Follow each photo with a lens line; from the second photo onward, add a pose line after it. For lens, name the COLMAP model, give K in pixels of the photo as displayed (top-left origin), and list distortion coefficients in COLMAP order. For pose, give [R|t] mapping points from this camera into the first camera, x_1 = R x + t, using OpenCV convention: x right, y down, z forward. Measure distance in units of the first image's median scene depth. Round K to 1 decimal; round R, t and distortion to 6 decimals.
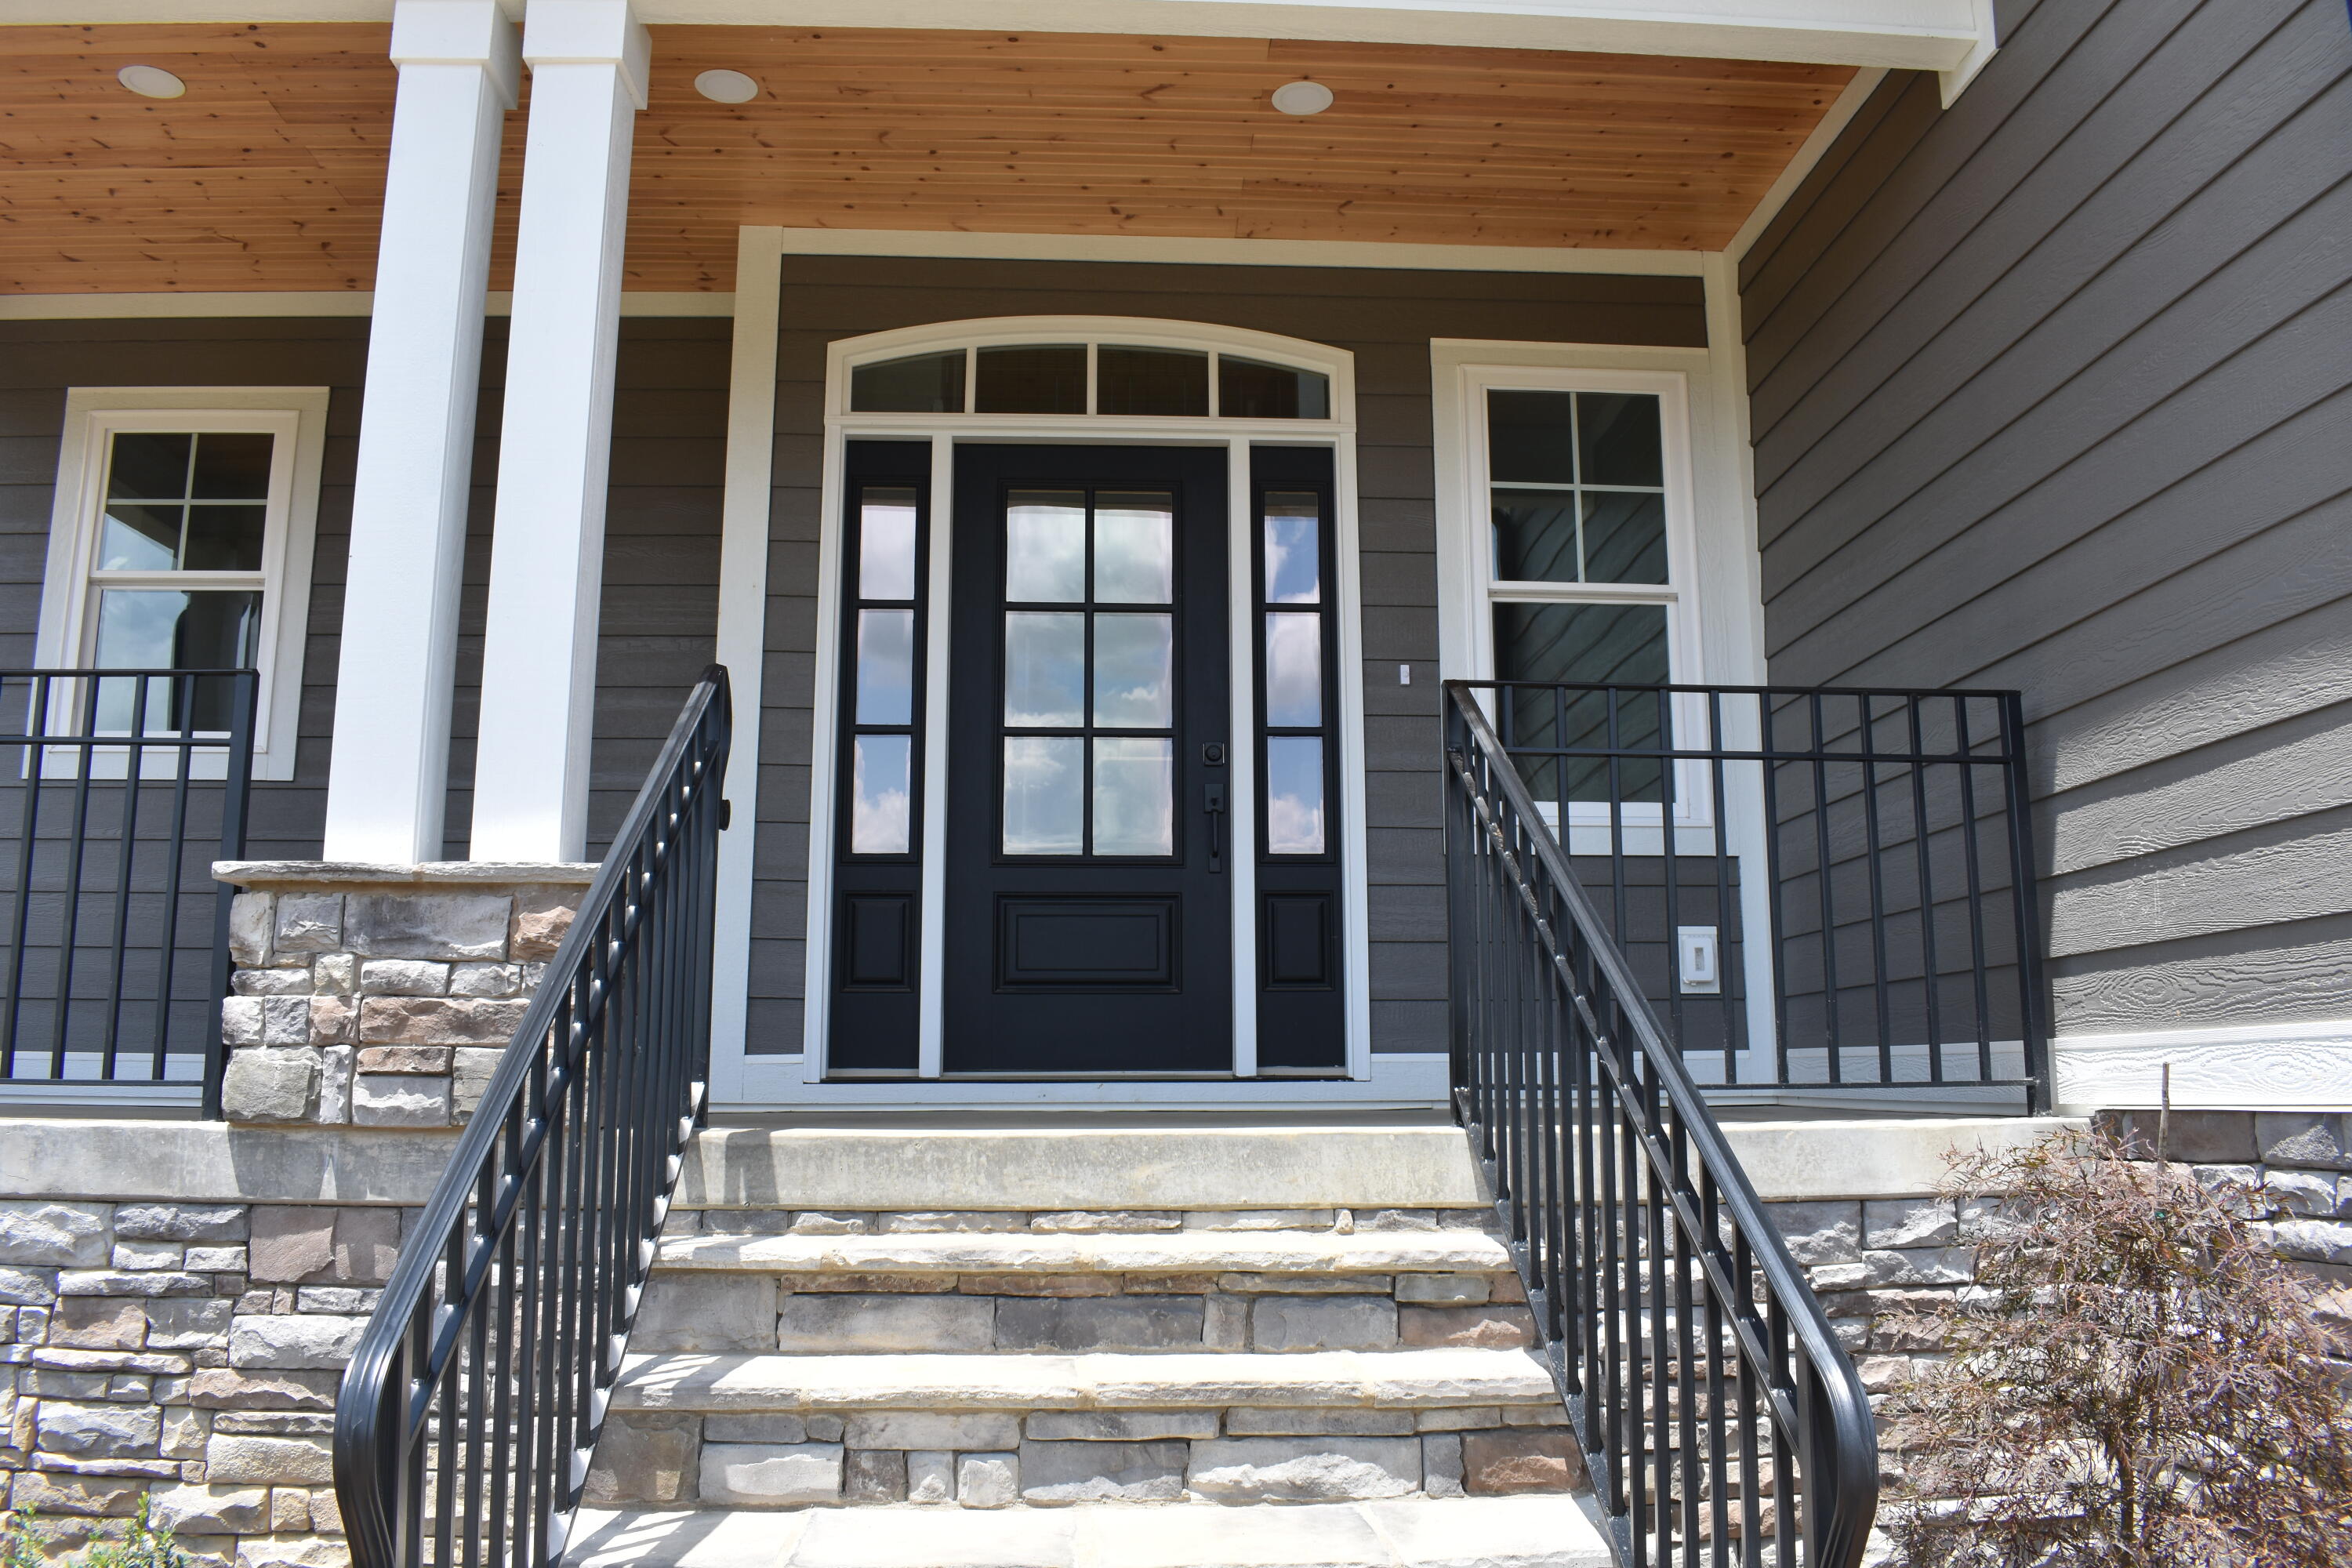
lens RADIAL K [[1826.0, 0, 1179.8], [0, 1826.0, 786.0], [0, 0, 1]] dist [-0.086268, -0.002818]
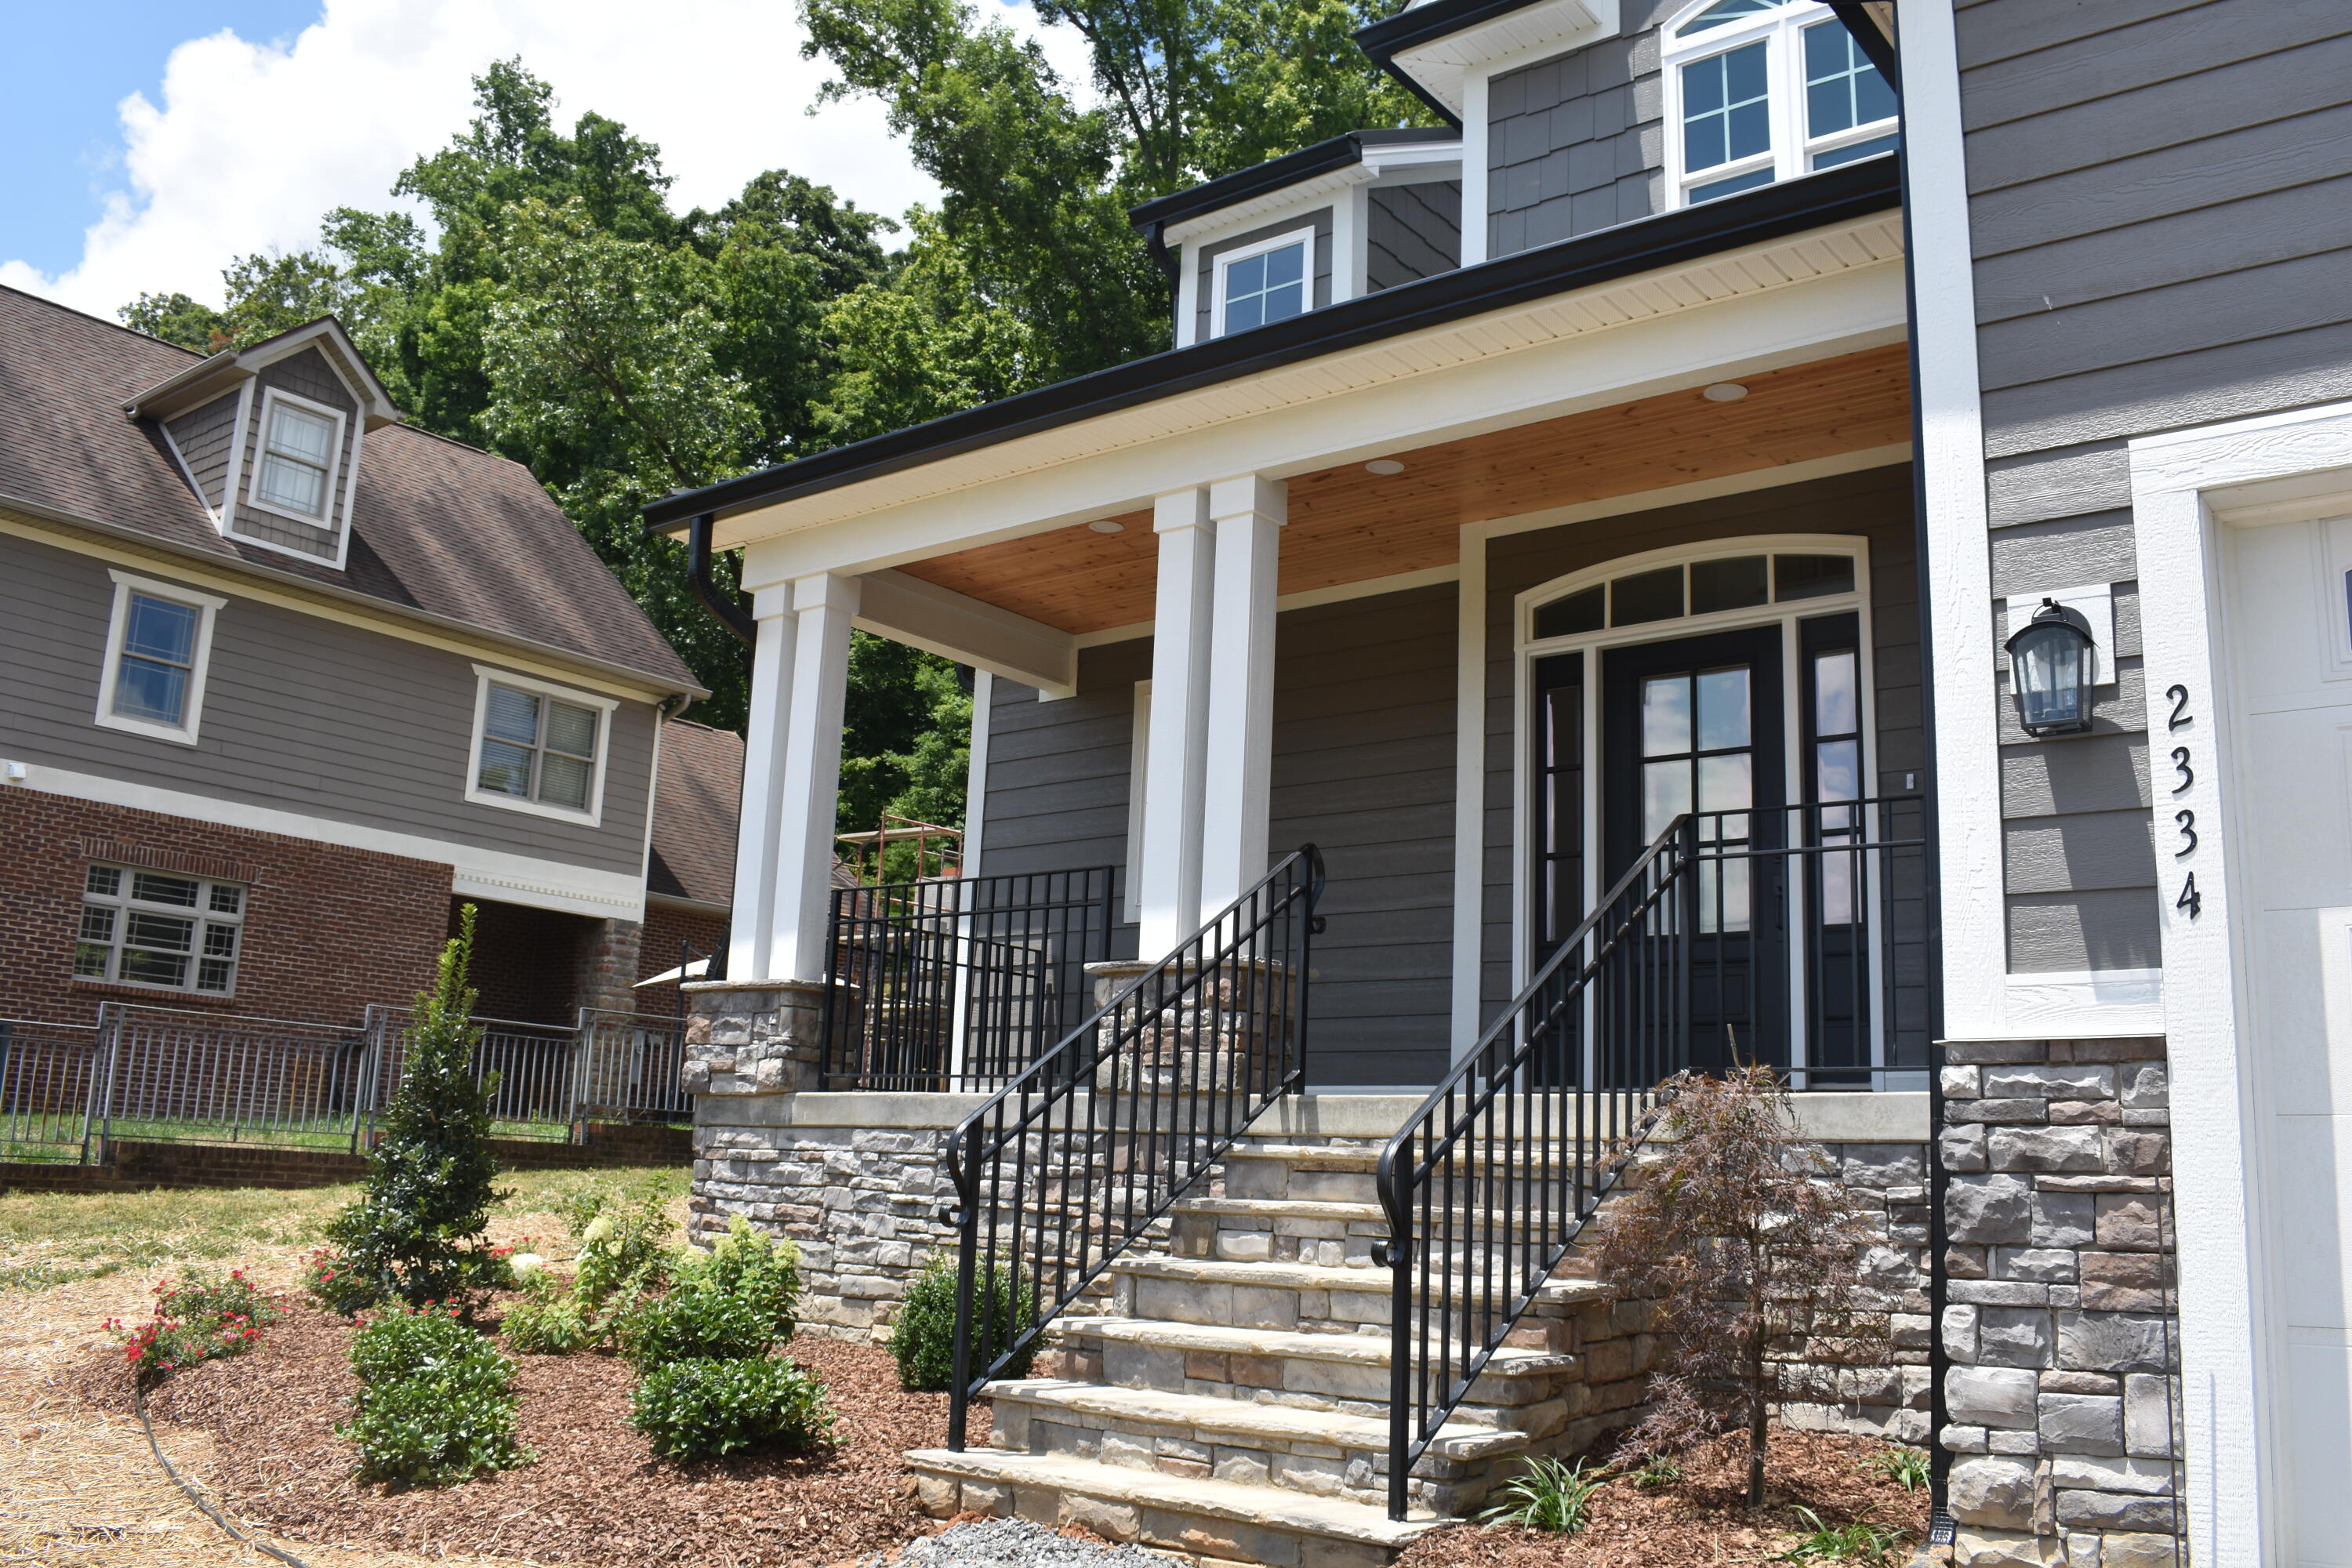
lens RADIAL K [[2025.5, 0, 1176.9], [0, 2025.5, 783.4], [0, 0, 1]] dist [-0.074219, -0.004718]
pose [[0.745944, -0.101196, -0.658276, 0.668315], [0.069510, 0.994821, -0.074165, 0.010068], [0.662372, 0.009566, 0.749114, -0.412895]]
